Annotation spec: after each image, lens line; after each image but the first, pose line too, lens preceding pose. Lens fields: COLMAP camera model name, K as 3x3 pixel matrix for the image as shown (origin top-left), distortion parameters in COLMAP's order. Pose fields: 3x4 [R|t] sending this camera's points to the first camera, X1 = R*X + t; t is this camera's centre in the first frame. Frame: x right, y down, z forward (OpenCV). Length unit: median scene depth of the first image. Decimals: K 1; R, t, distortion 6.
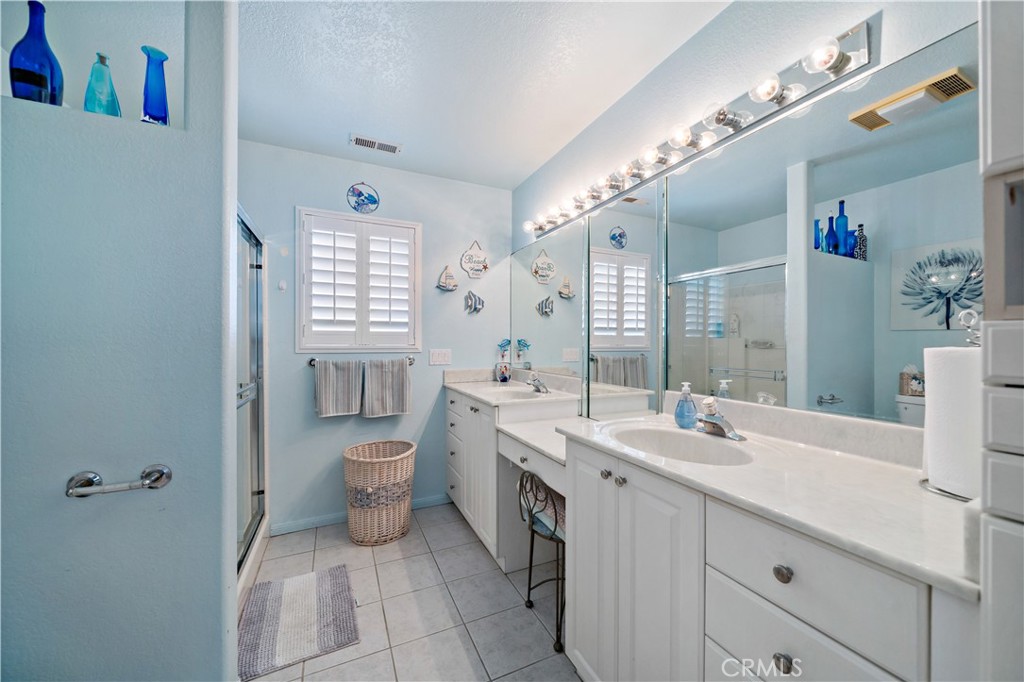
lens RADIAL K [[374.1, 0, 515.3], [0, 374.1, 341.3], [0, 0, 1]] dist [-0.000112, -0.000107]
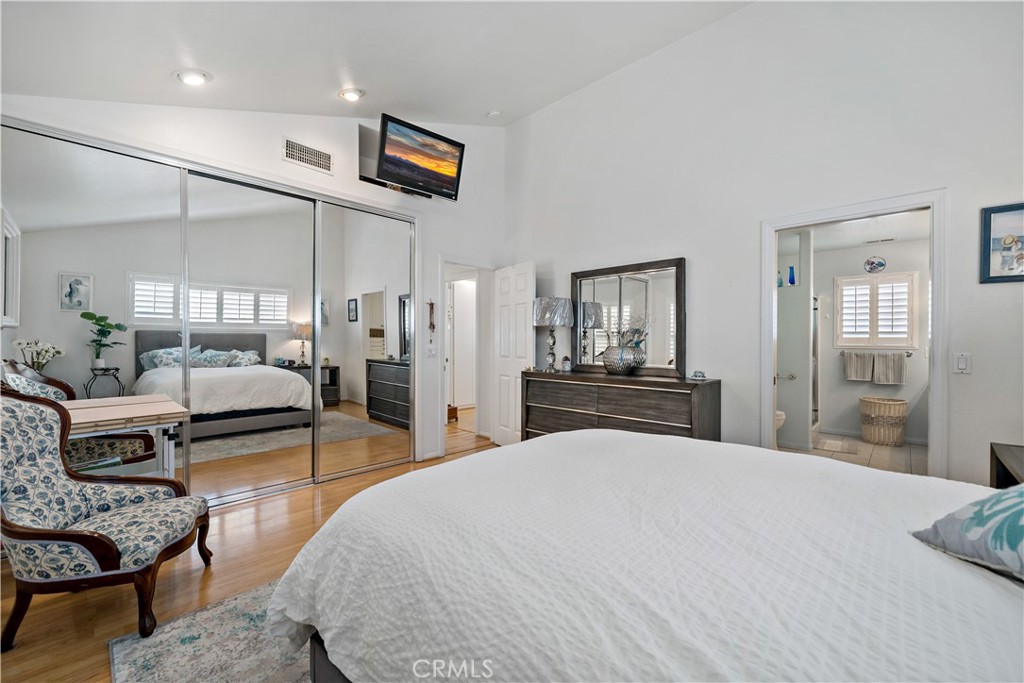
lens RADIAL K [[406.8, 0, 514.3], [0, 406.8, 342.0], [0, 0, 1]] dist [-0.000462, 0.000002]
pose [[0.347638, 0.003065, -0.937624, 0.871485], [-0.004110, 0.999990, 0.001745, 0.000990], [0.937620, 0.003247, 0.347647, -1.384162]]
